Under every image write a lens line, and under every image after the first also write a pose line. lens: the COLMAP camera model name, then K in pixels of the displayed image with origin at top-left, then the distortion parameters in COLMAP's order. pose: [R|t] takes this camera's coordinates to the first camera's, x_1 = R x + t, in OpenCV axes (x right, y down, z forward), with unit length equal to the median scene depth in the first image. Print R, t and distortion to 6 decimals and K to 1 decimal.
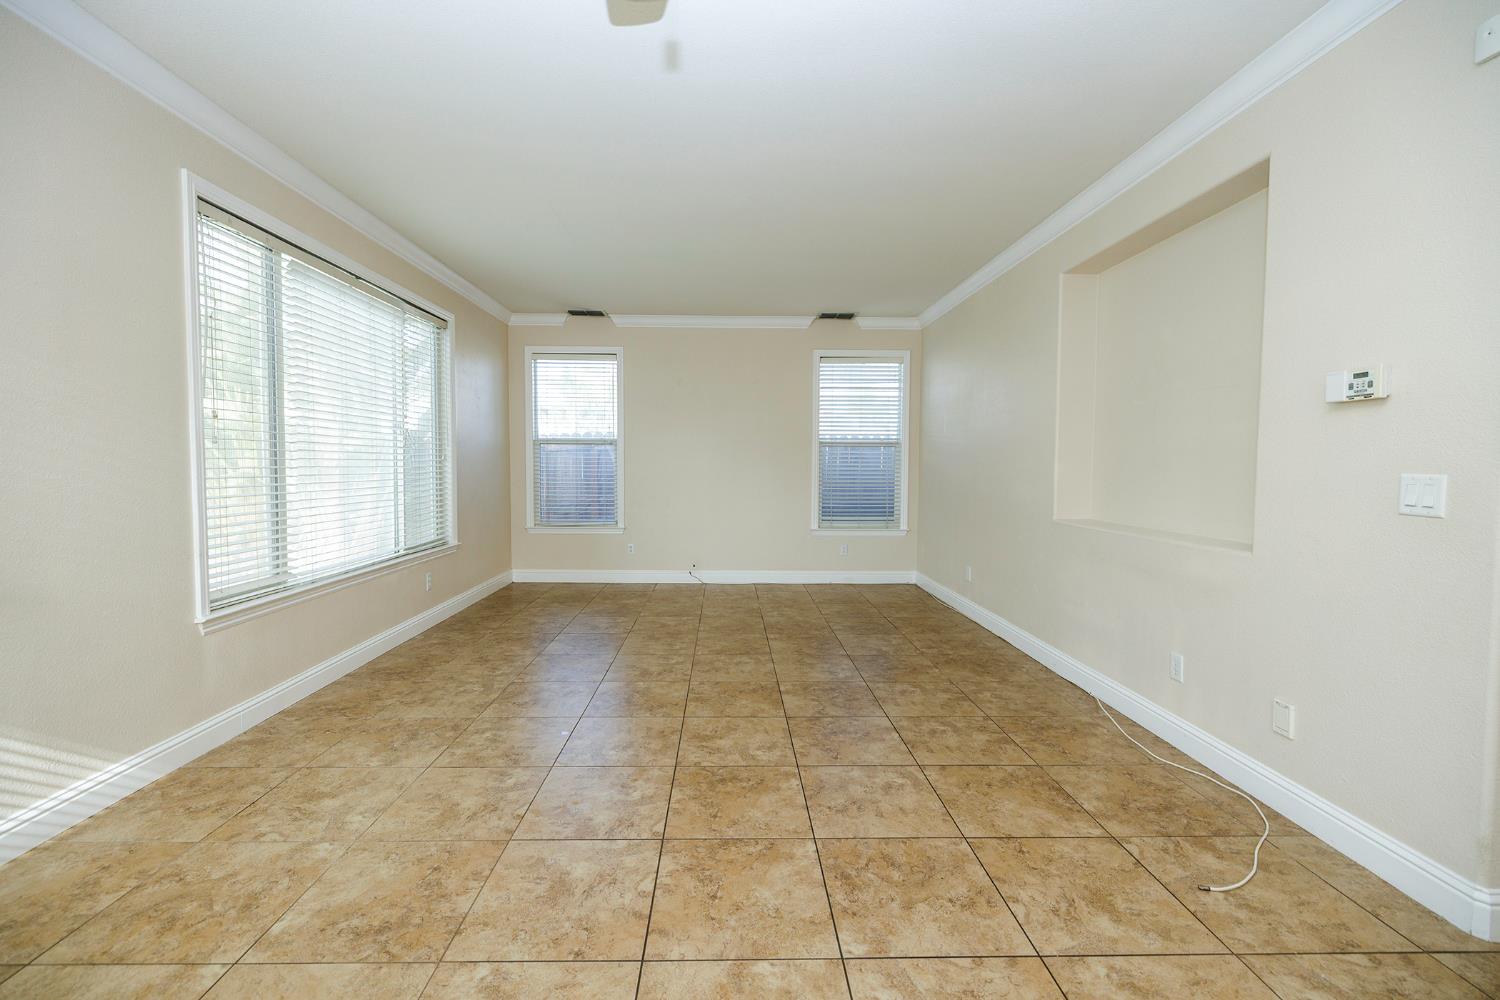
lens RADIAL K [[630.0, 0, 740.9], [0, 630.0, 491.7], [0, 0, 1]] dist [-0.000117, -0.000532]
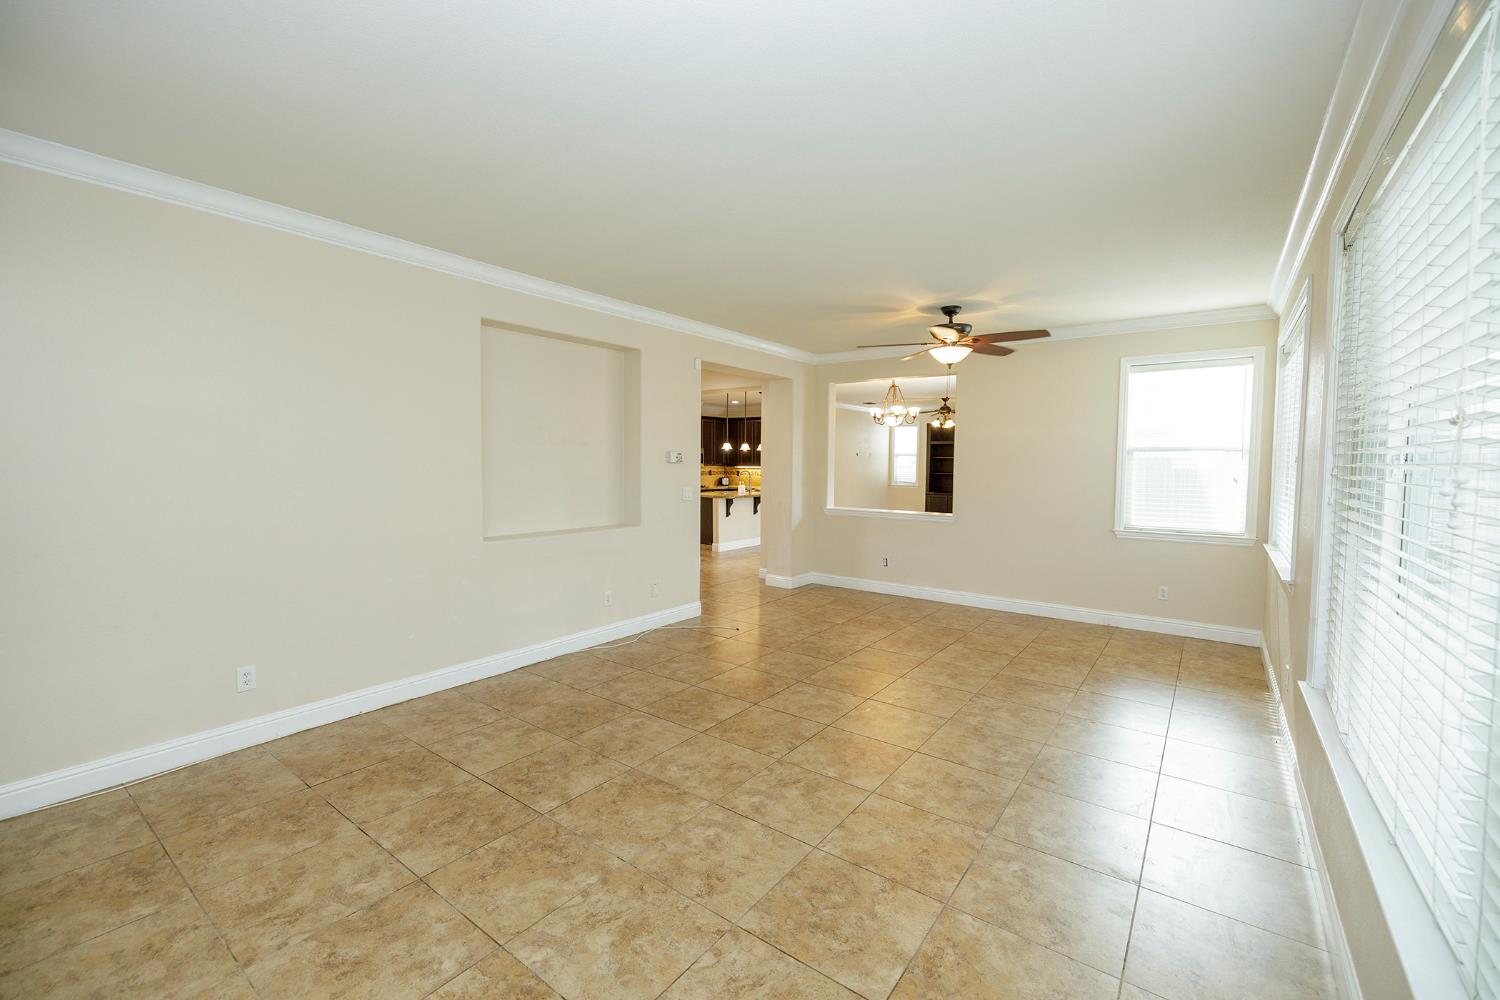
lens RADIAL K [[622.4, 0, 743.9], [0, 622.4, 494.6], [0, 0, 1]] dist [-0.000842, -0.000042]
pose [[-0.784881, -0.047406, 0.617831, -0.632915], [0.012408, 0.995667, 0.092159, -0.160011], [-0.619522, 0.080000, -0.780892, 1.904406]]
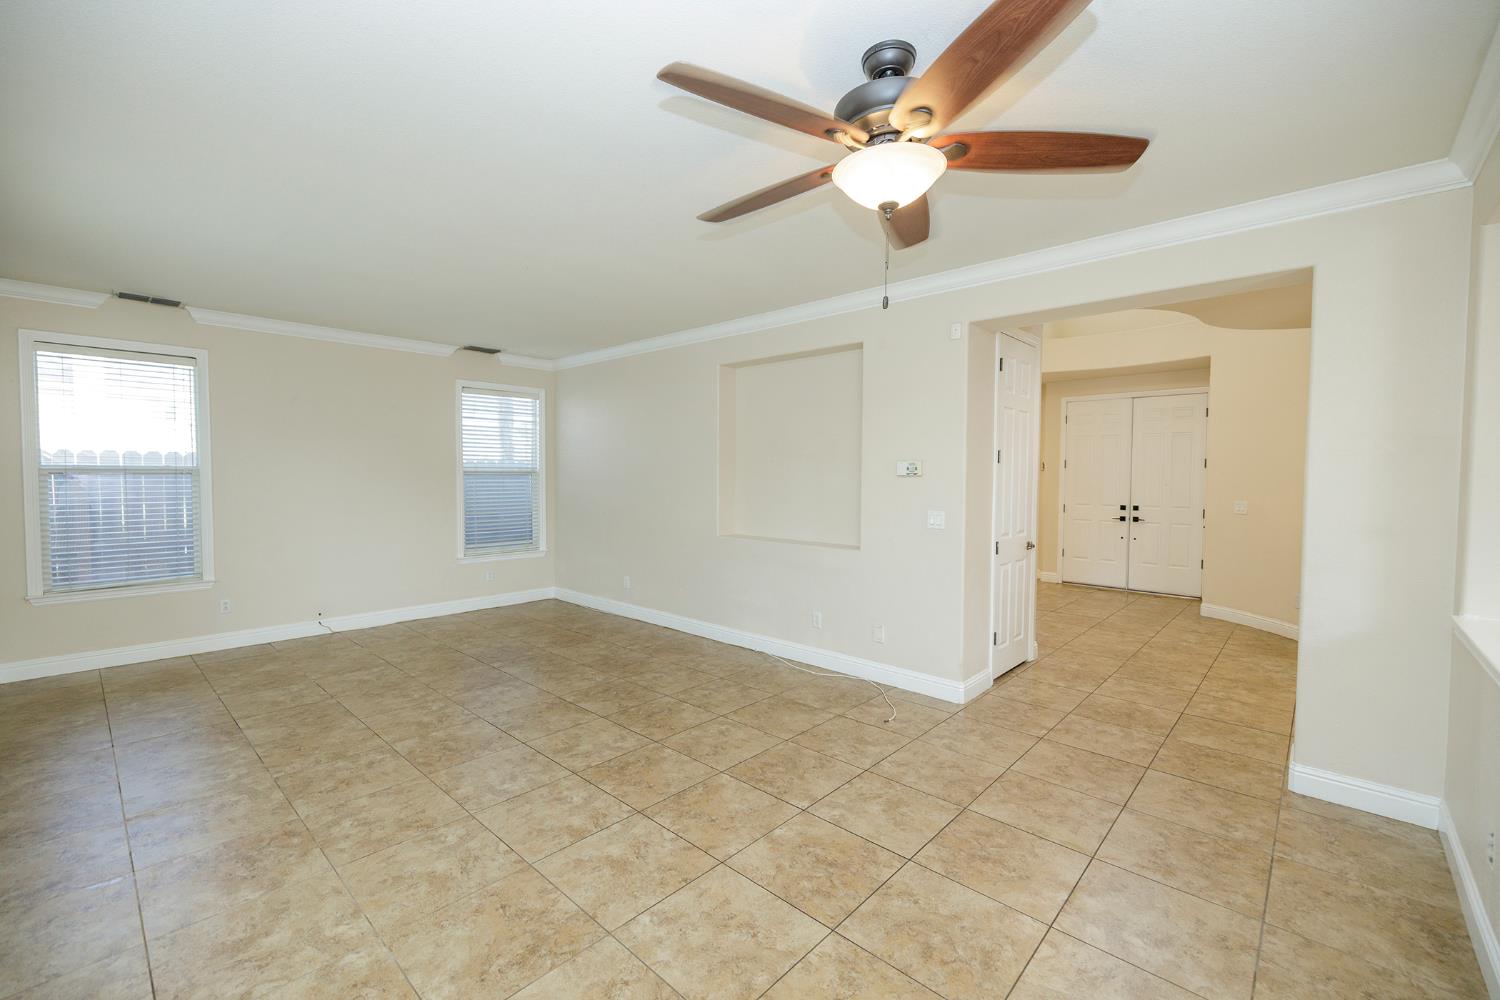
lens RADIAL K [[627.7, 0, 748.7], [0, 627.7, 497.3], [0, 0, 1]] dist [0.000617, -0.000070]
pose [[0.692832, -0.028926, 0.720518, -0.584952], [0.030949, 0.999467, 0.010365, -0.069032], [-0.720434, 0.015118, 0.693358, -0.048076]]
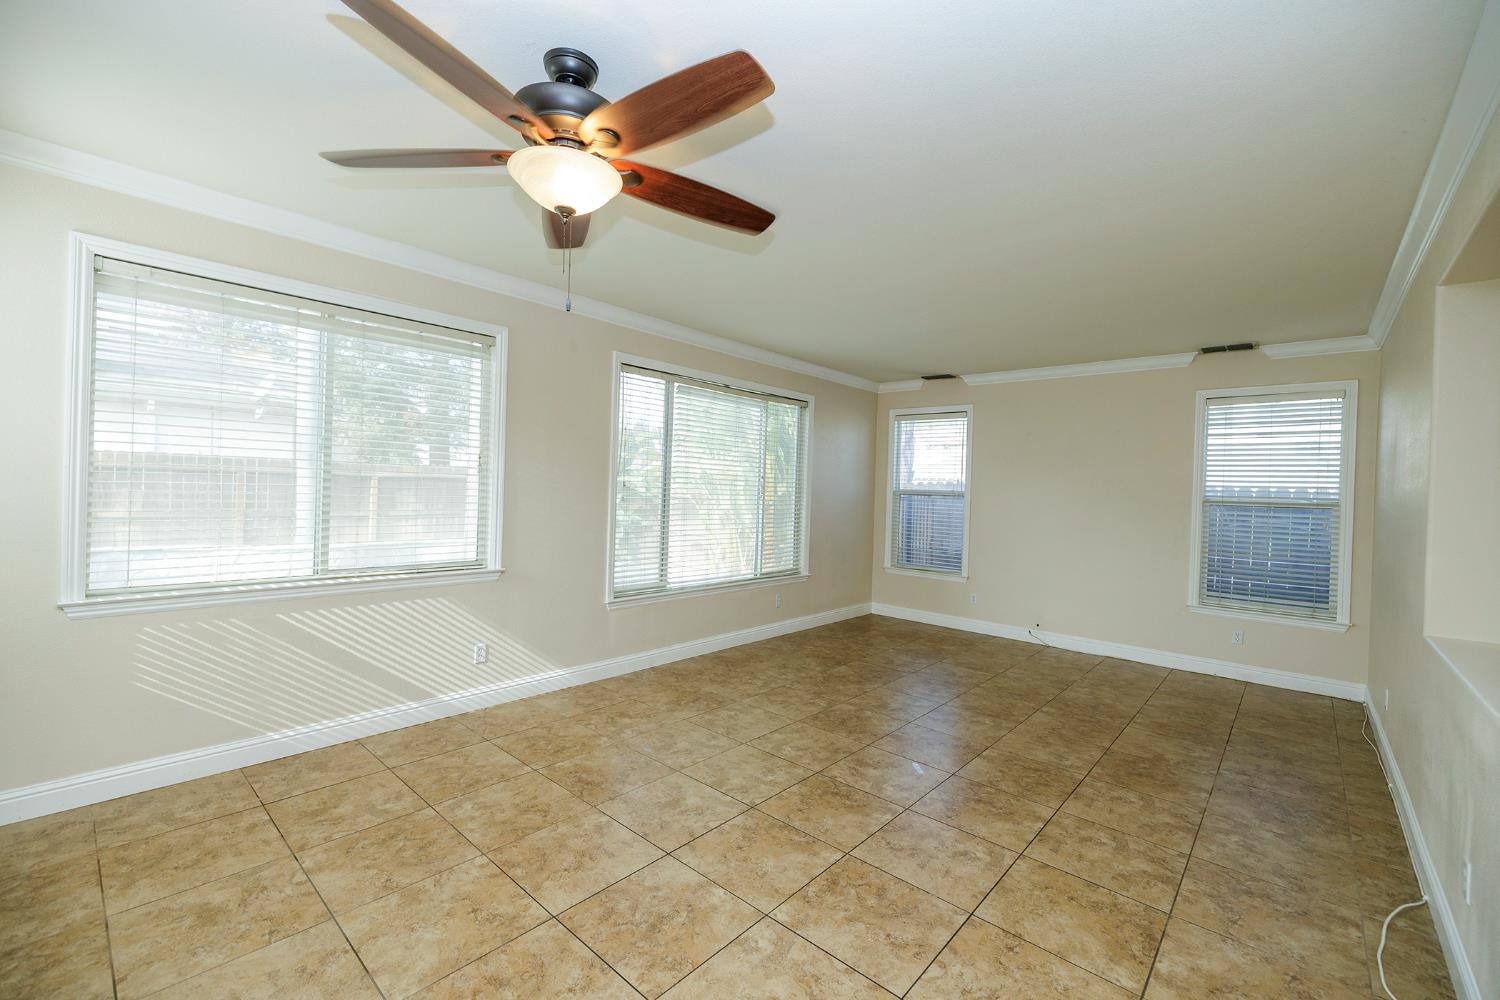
lens RADIAL K [[630.0, 0, 740.9], [0, 630.0, 491.7], [0, 0, 1]] dist [-0.000117, -0.000532]
pose [[0.725965, 0.021777, -0.687386, 0.520349], [-0.059005, 0.997785, -0.030705, -0.059975], [0.685195, 0.062850, 0.725643, -0.036977]]
